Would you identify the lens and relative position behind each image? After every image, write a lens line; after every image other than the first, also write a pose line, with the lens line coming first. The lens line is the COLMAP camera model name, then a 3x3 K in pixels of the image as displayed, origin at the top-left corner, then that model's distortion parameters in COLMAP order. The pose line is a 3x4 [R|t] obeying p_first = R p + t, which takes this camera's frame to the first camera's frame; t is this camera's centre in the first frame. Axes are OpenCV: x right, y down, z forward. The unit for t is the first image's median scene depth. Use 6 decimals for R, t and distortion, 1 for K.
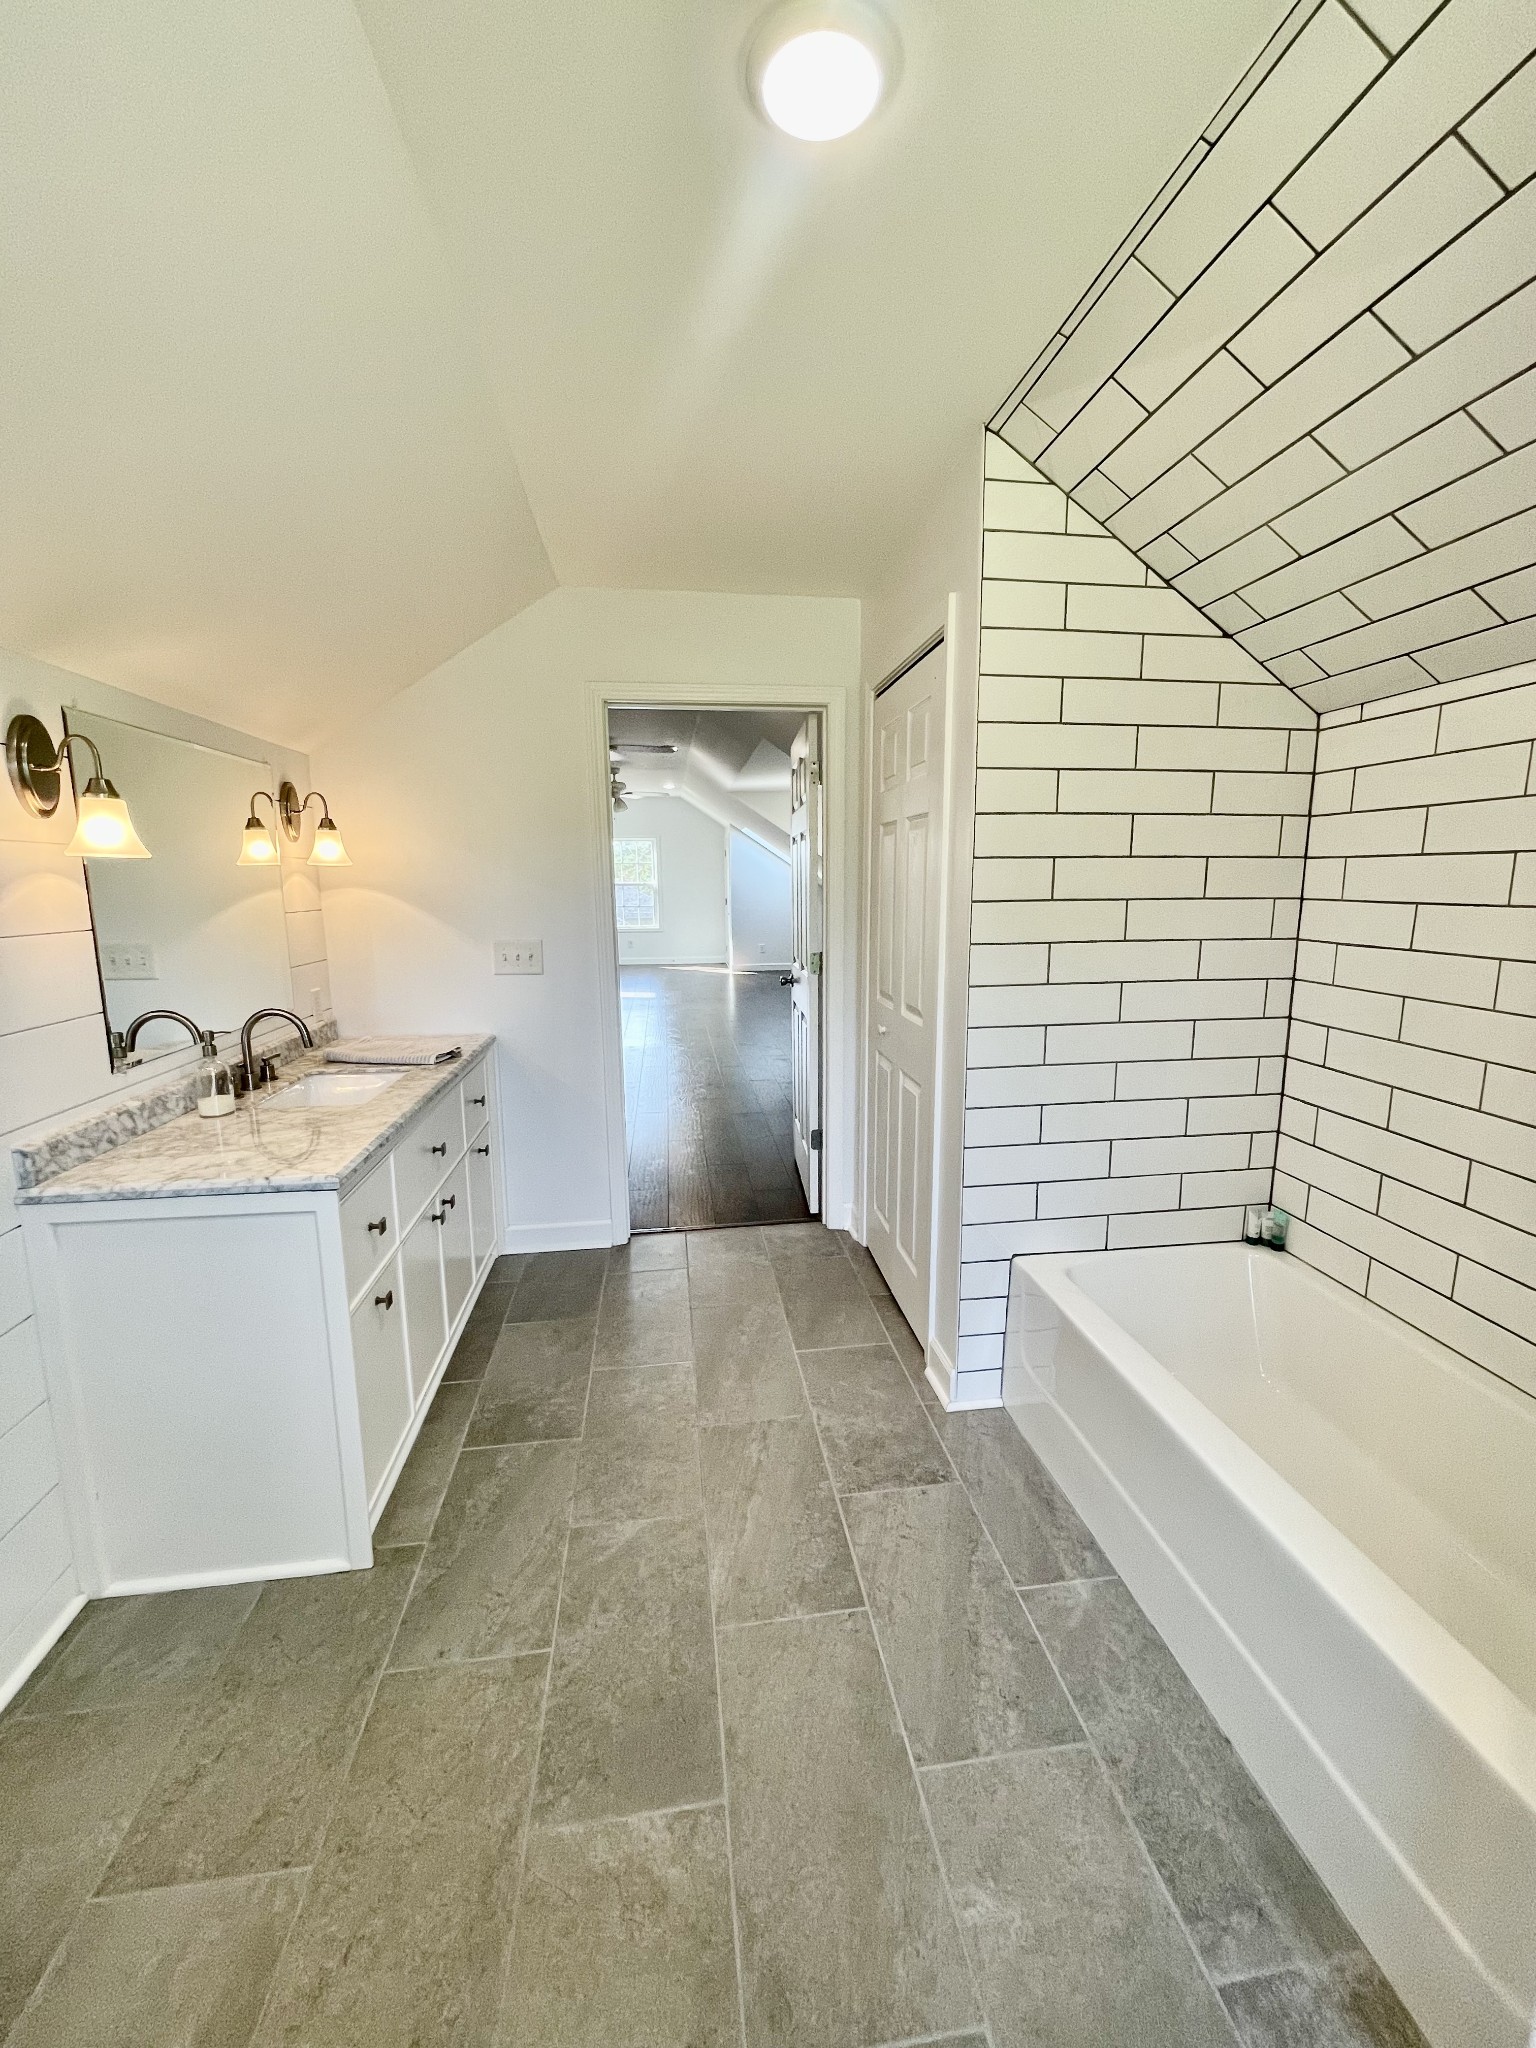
lens RADIAL K [[823.0, 0, 777.5], [0, 823.0, 1019.6], [0, 0, 1]] dist [-0.022023, 0.009138]
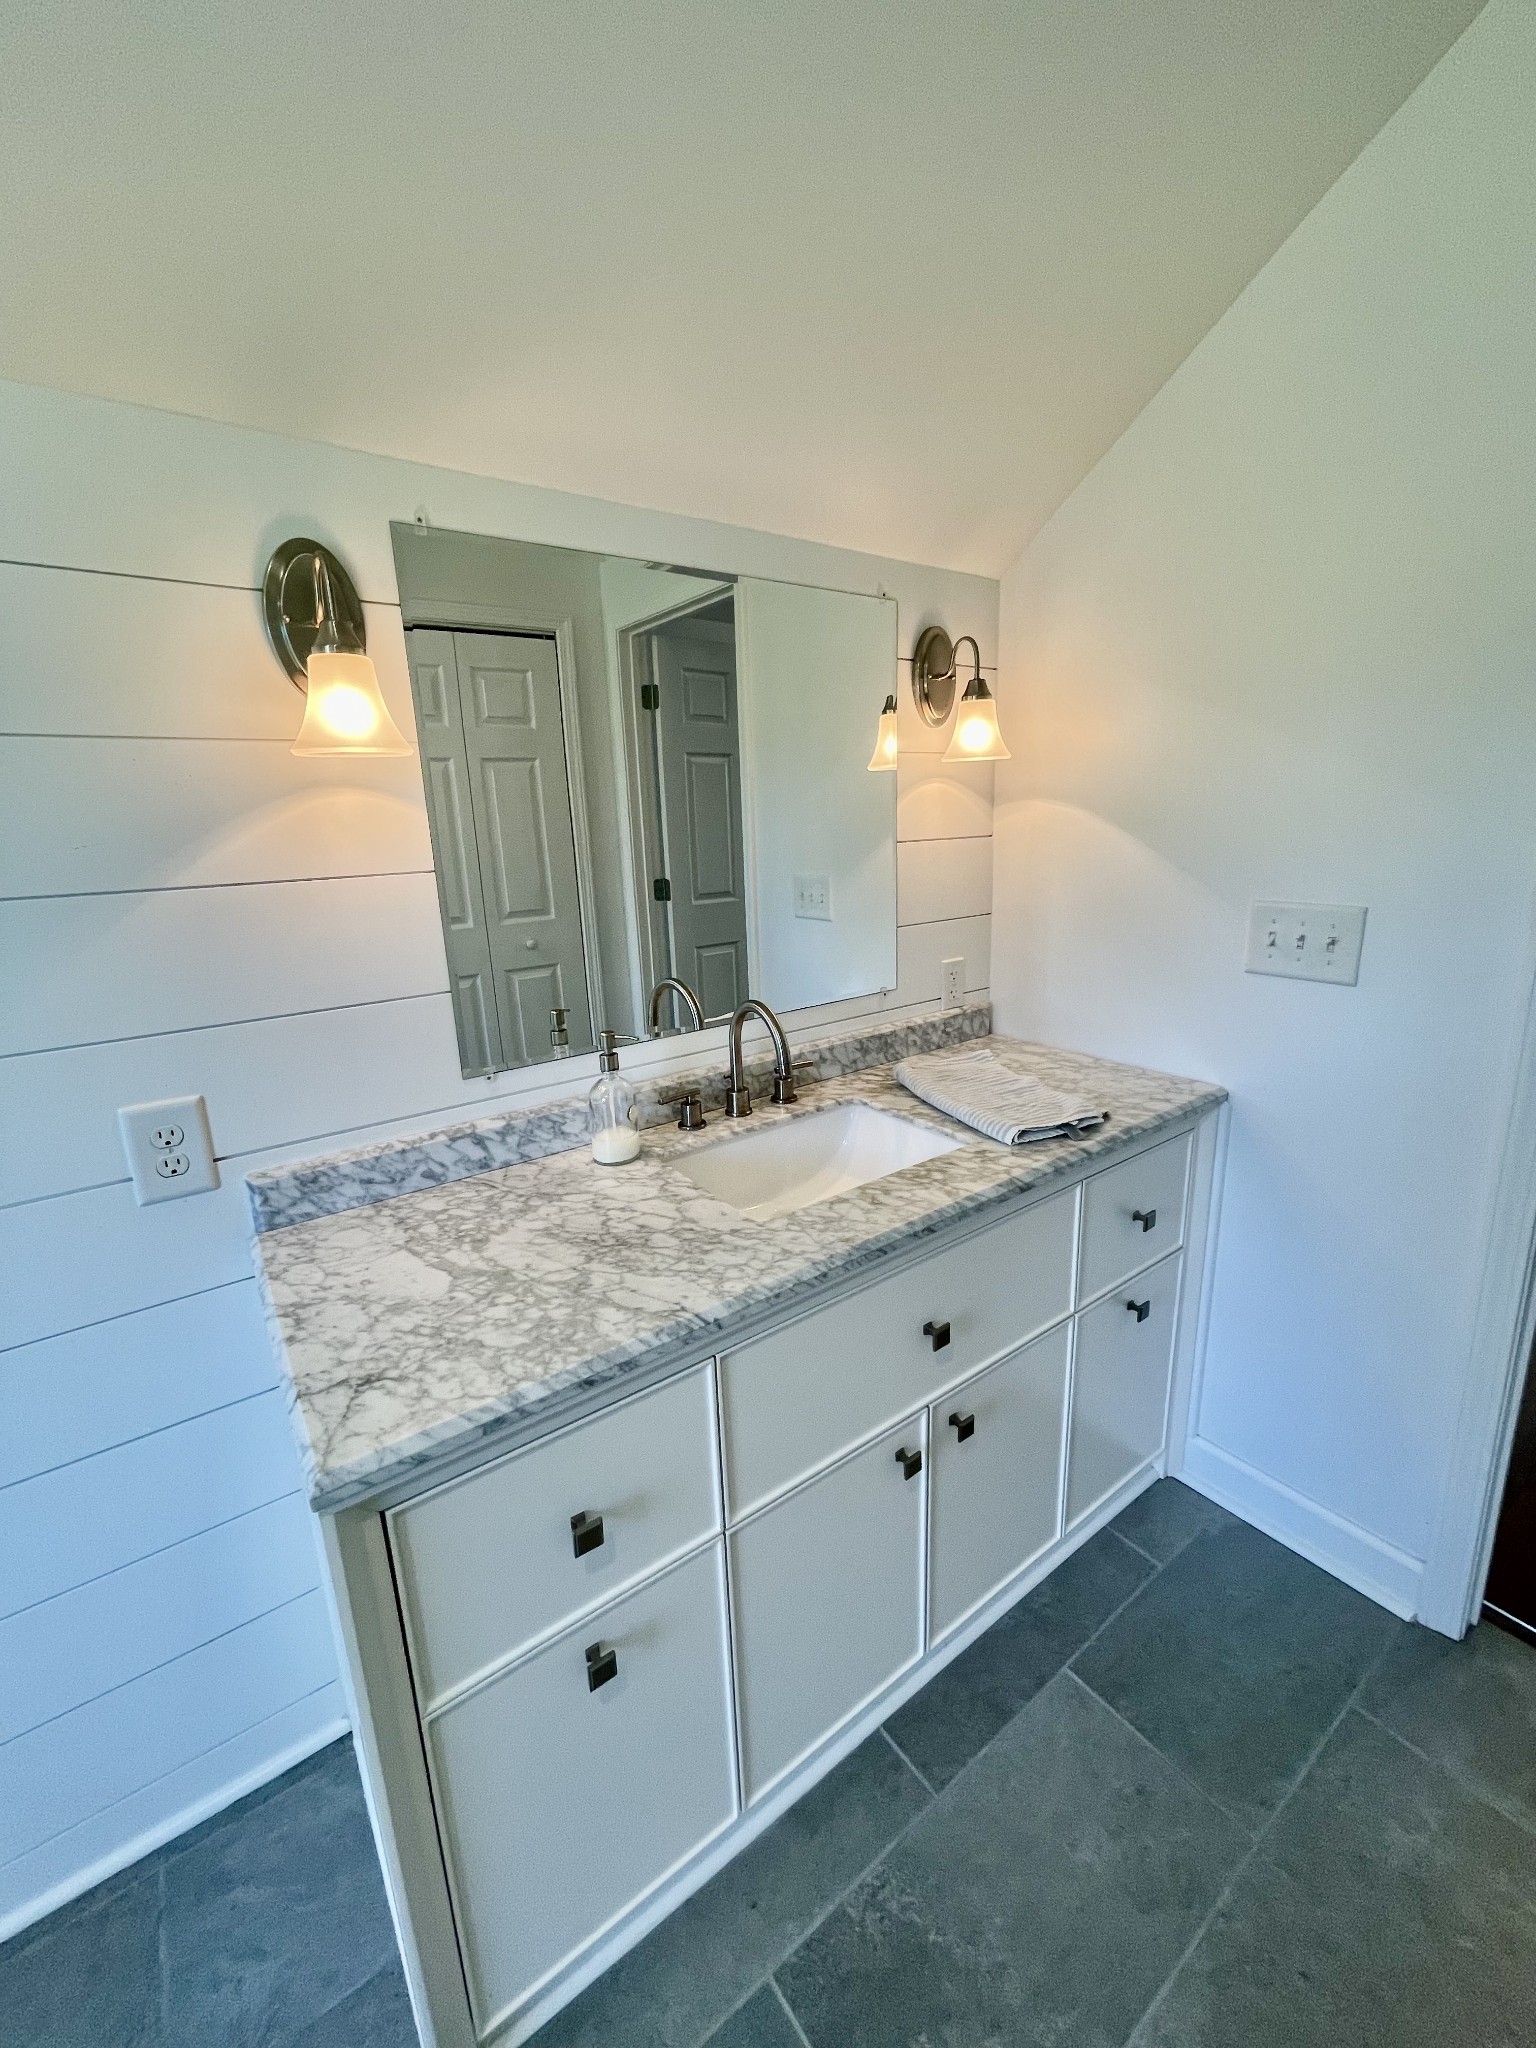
lens RADIAL K [[837.5, 0, 774.3], [0, 837.5, 1020.9], [0, 0, 1]] dist [0.001135, 0.000190]
pose [[0.485295, 0.193695, -0.852626, -0.082238], [-0.113656, 0.980855, 0.158134, -0.119990], [0.866932, 0.020164, 0.498019, 0.834083]]
